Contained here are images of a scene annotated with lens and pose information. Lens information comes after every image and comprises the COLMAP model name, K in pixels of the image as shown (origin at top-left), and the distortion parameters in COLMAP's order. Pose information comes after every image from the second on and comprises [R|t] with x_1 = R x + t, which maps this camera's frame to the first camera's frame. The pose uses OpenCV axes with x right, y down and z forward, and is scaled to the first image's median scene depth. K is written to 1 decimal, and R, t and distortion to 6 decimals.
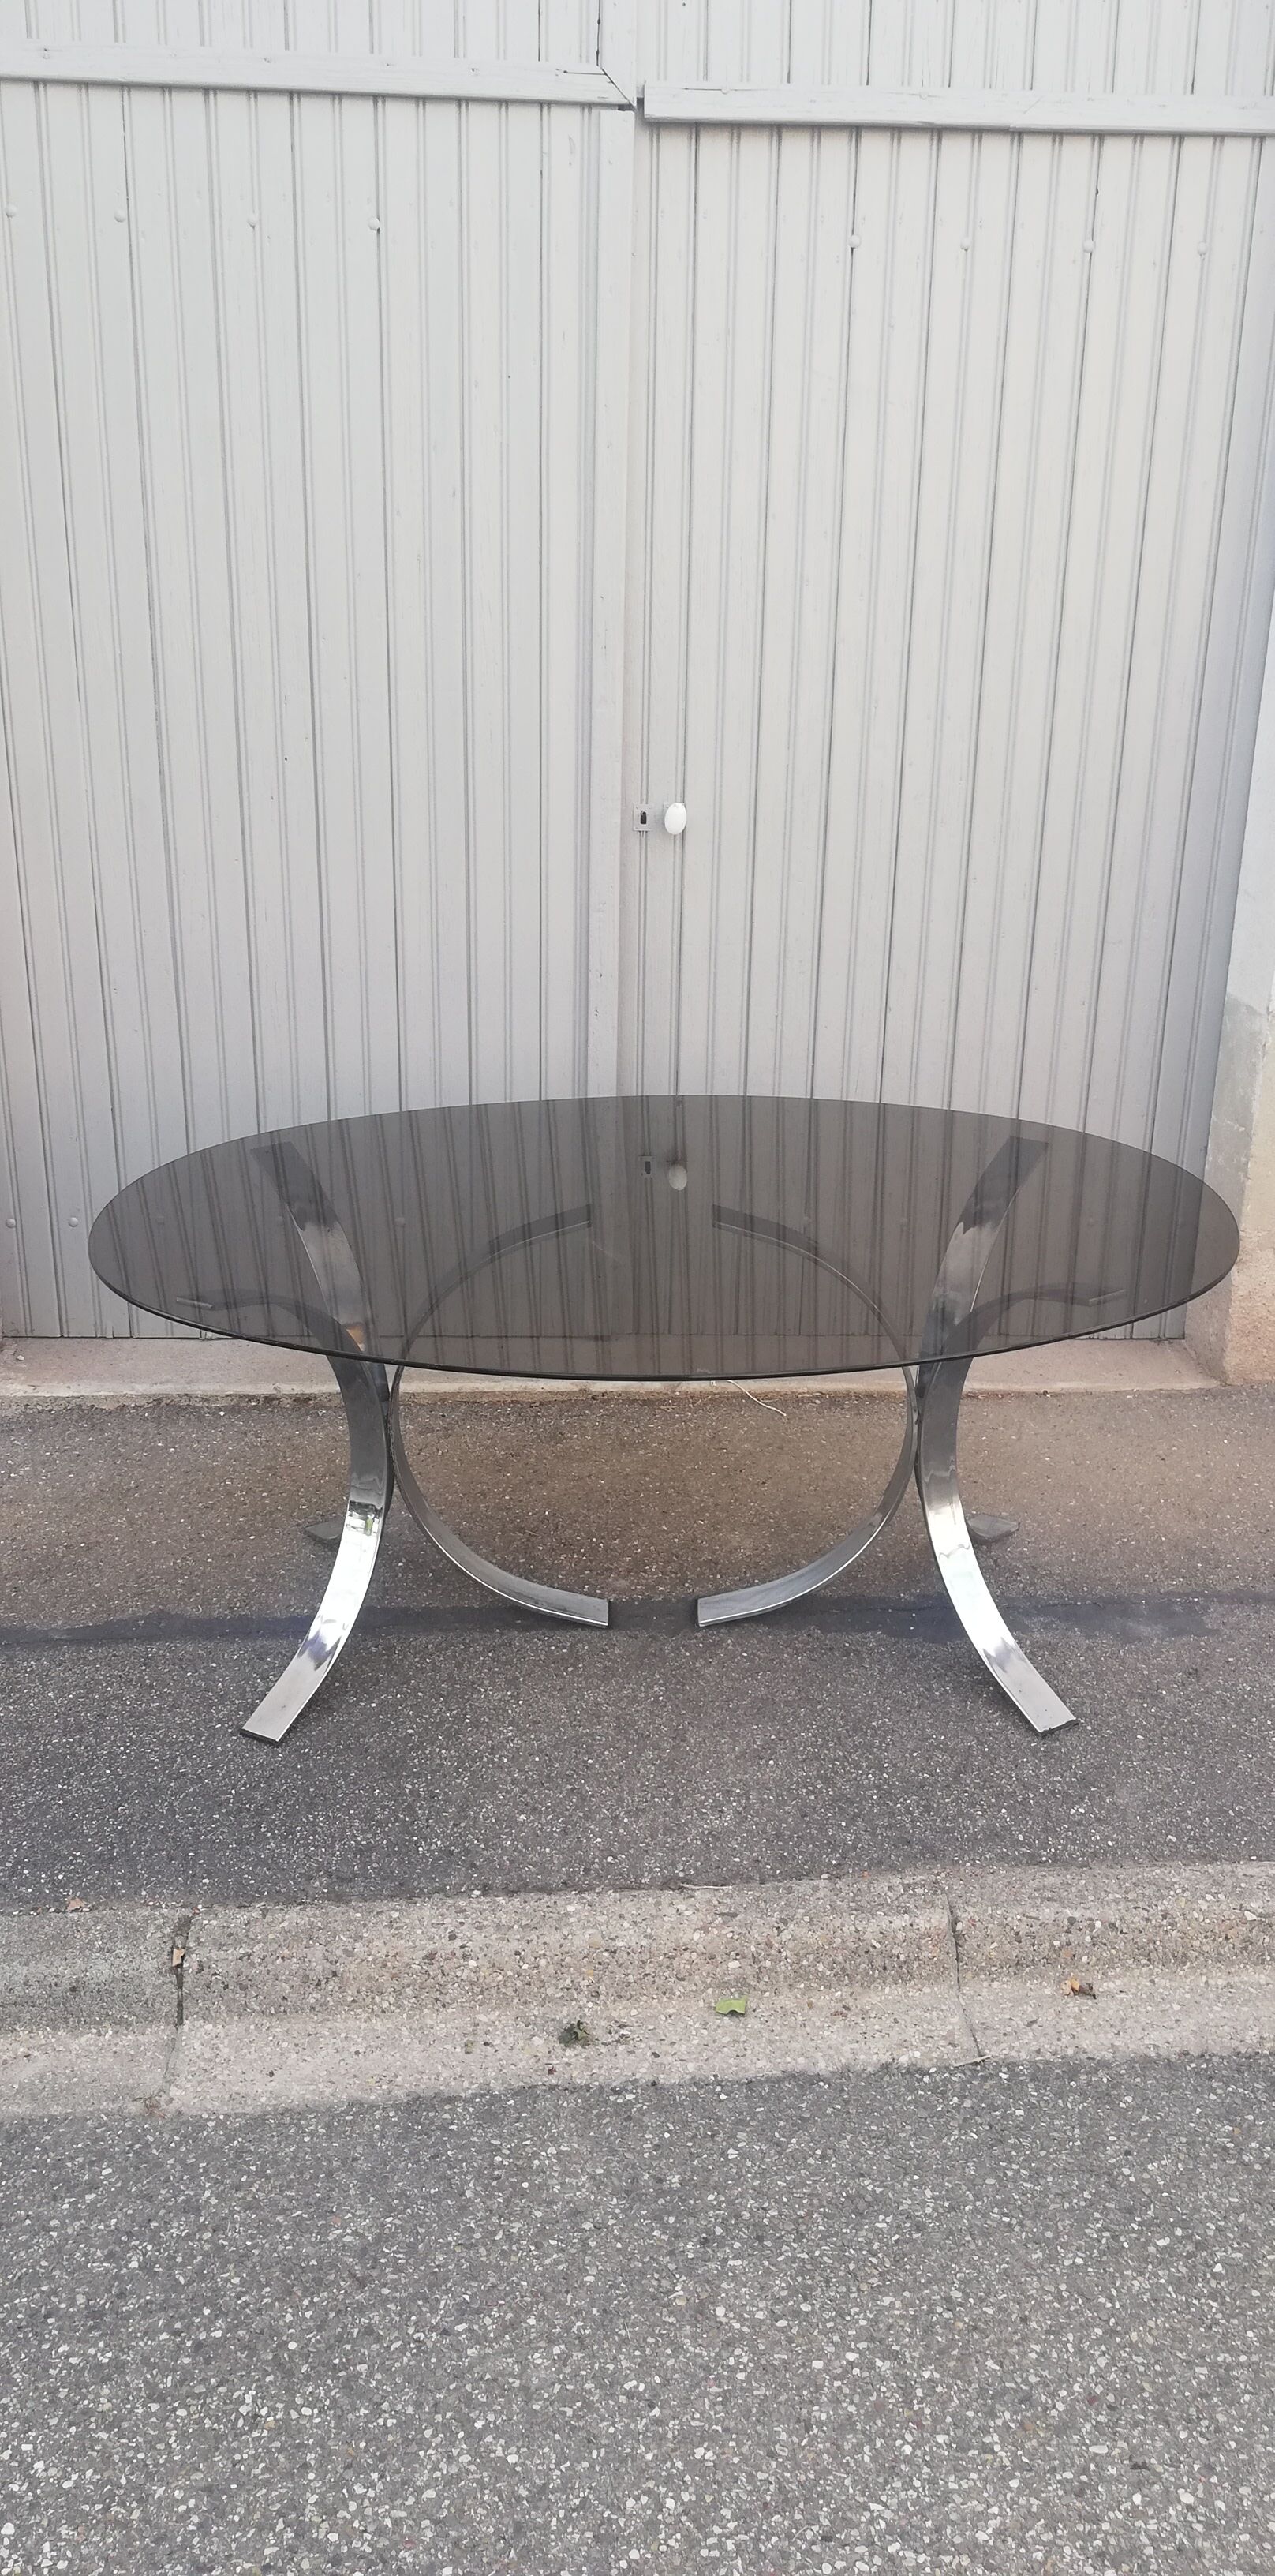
lens RADIAL K [[1932.5, 0, 636.9], [0, 1932.5, 1300.9], [0, 0, 1]] dist [0.072981, -0.111429]
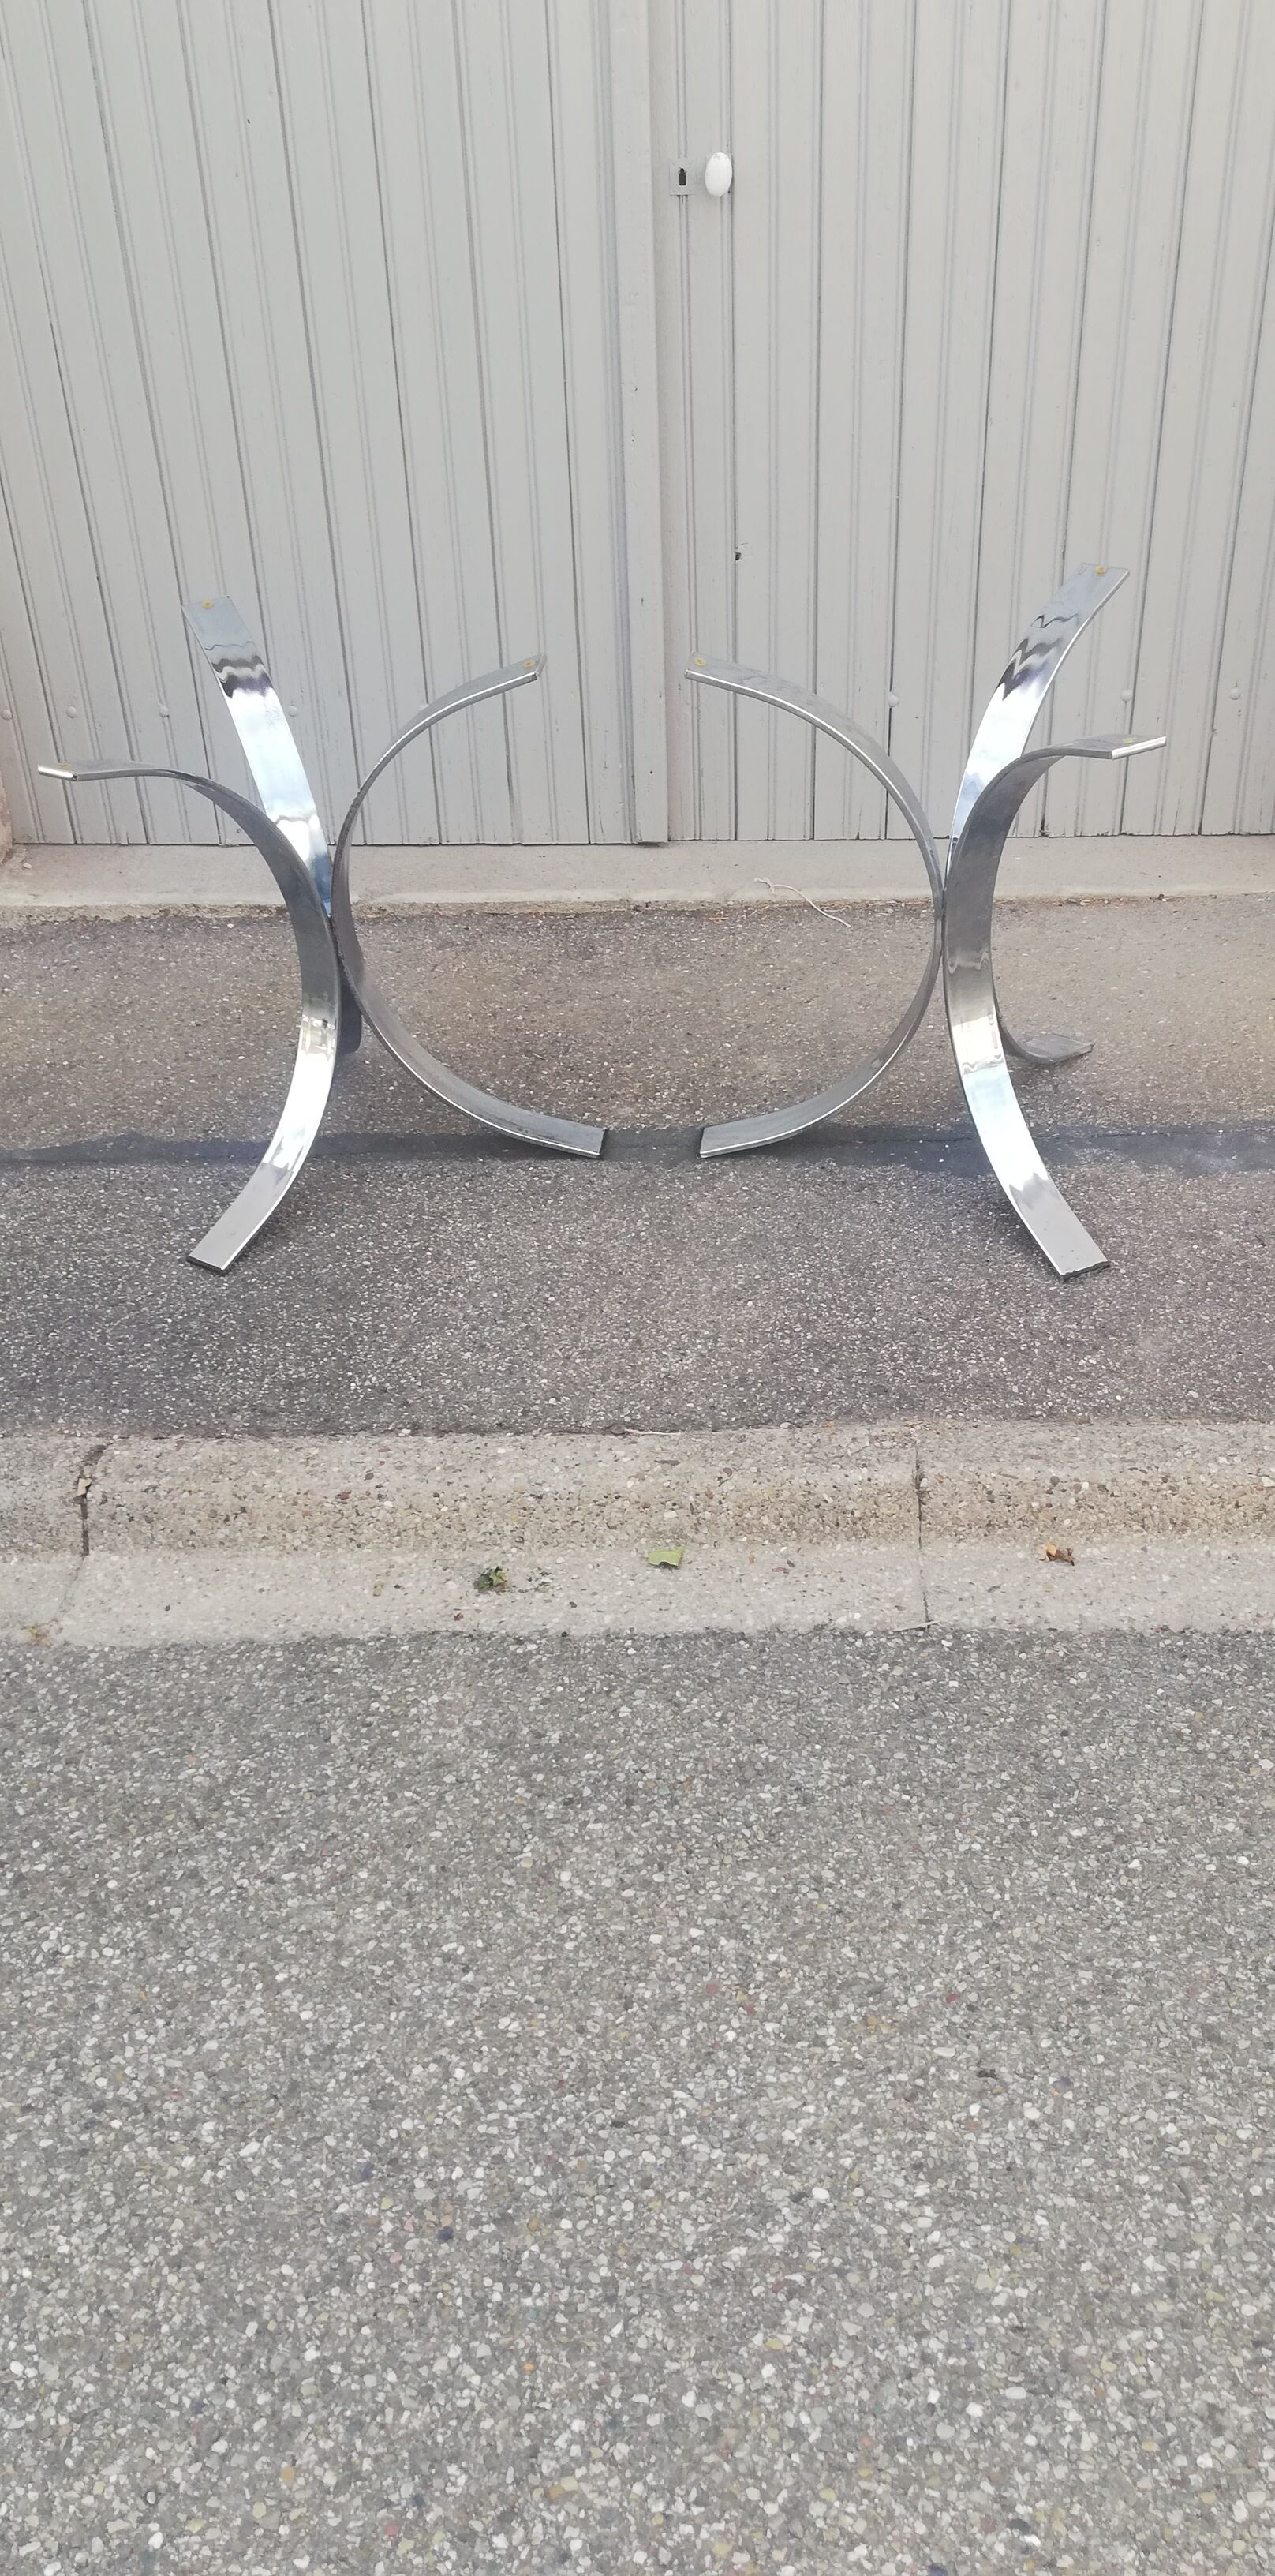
lens RADIAL K [[1932.5, 0, 638.5], [0, 1932.5, 1304.4], [0, 0, 1]] dist [0.072981, -0.111429]
pose [[0.991342, 0.020842, -0.129639, 0.141234], [0.008832, 0.974501, 0.224208, 0.040283], [0.131006, -0.223411, 0.965880, 0.140411]]
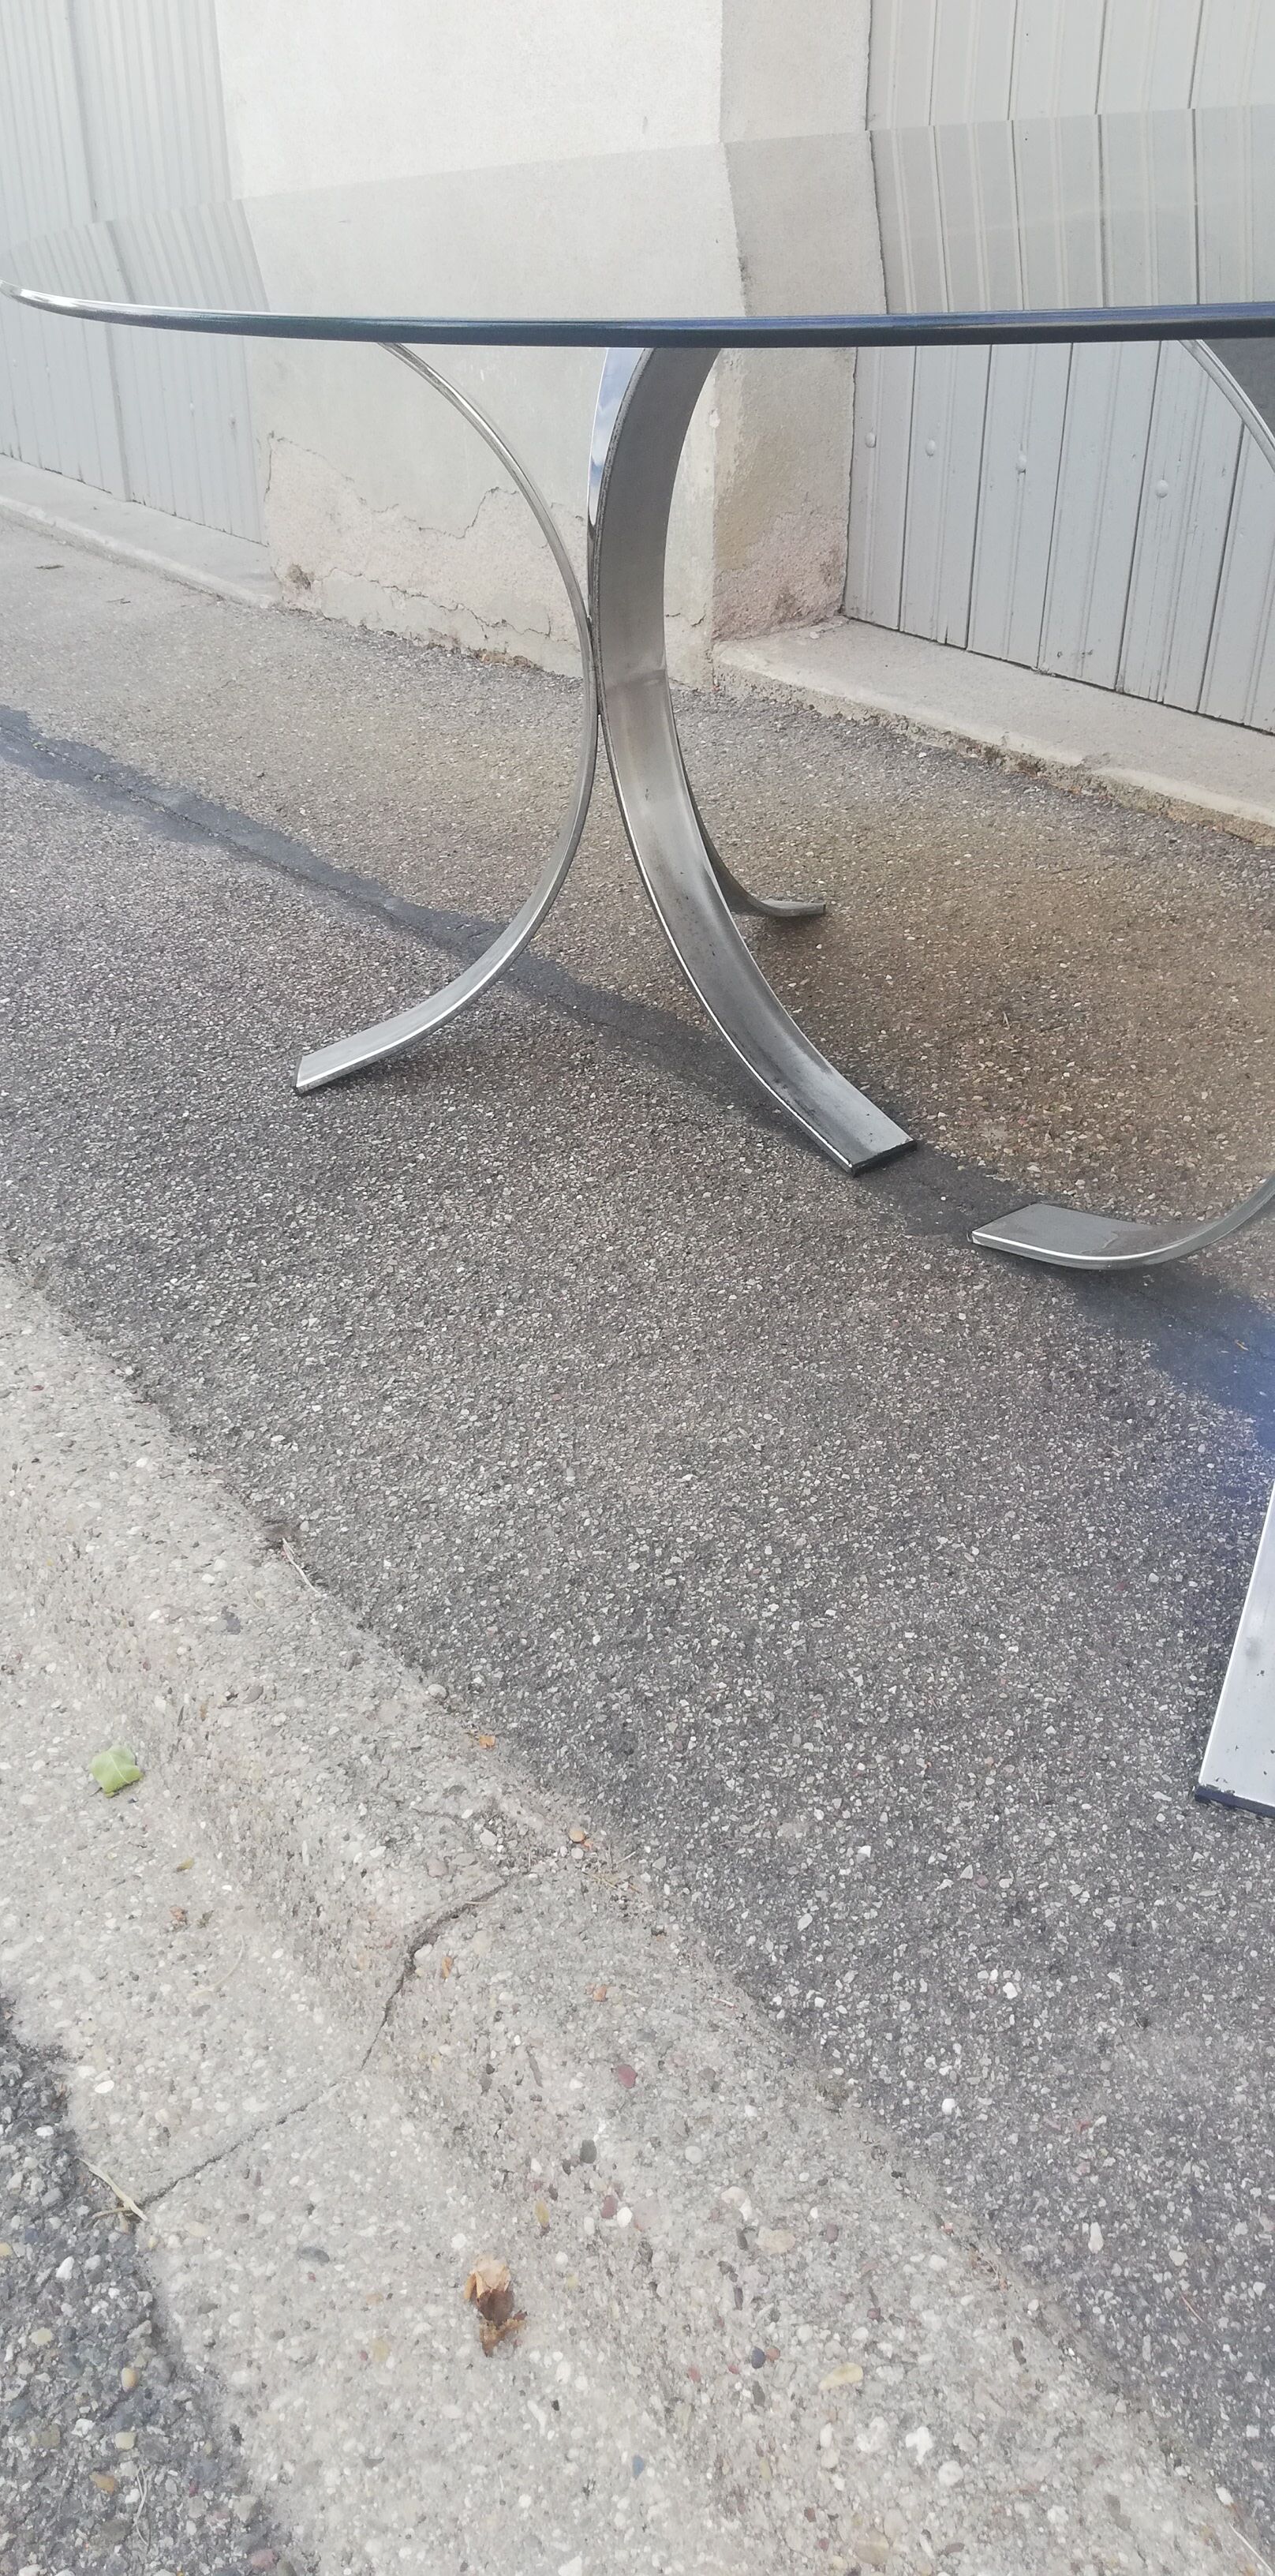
lens RADIAL K [[1932.5, 0, 634.6], [0, 1932.5, 1297.2], [0, 0, 1]] dist [0.072981, -0.111429]
pose [[0.552207, 0.418140, -0.721267, 0.397448], [-0.270491, 0.908190, 0.319416, 0.058371], [0.788608, 0.018712, 0.614611, 0.746702]]
